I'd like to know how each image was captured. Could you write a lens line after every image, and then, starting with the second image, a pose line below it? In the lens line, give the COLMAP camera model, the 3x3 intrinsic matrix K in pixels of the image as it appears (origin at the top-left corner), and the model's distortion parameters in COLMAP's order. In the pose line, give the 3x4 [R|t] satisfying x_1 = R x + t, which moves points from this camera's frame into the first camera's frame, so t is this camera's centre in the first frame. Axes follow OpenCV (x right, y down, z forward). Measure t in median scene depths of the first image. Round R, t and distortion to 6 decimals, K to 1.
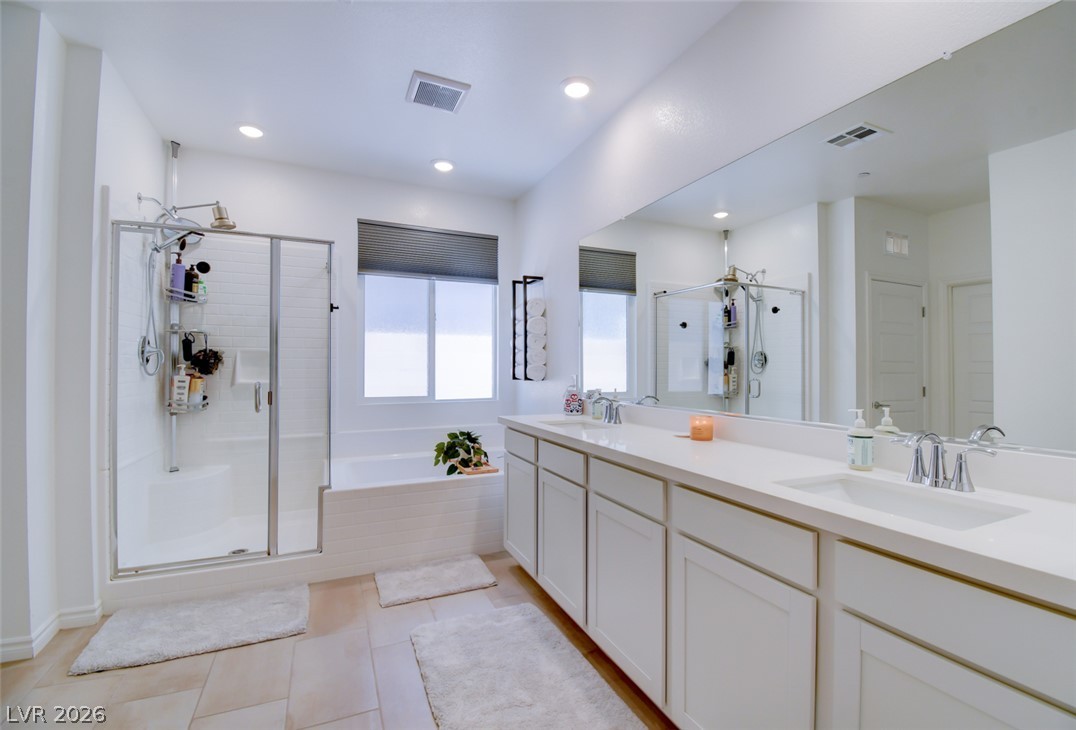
lens RADIAL K [[486.3, 0, 541.9], [0, 486.3, 361.8], [0, 0, 1]] dist [0.000048, -0.000091]
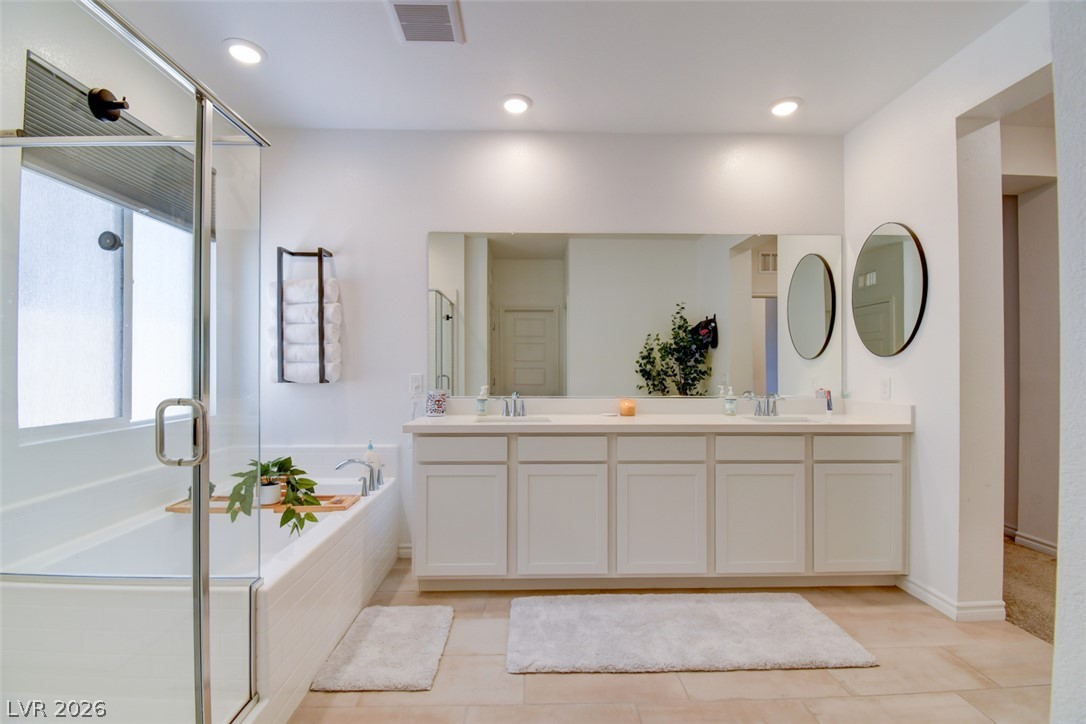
lens RADIAL K [[495.7, 0, 543.0], [0, 495.7, 362.0], [0, 0, 1]] dist [-0.001267, -0.000134]
pose [[0.385196, 0.008481, 0.922796, -0.739667], [-0.012934, 0.999909, -0.003791, 0.004122], [-0.922744, -0.010475, 0.385271, 0.425014]]
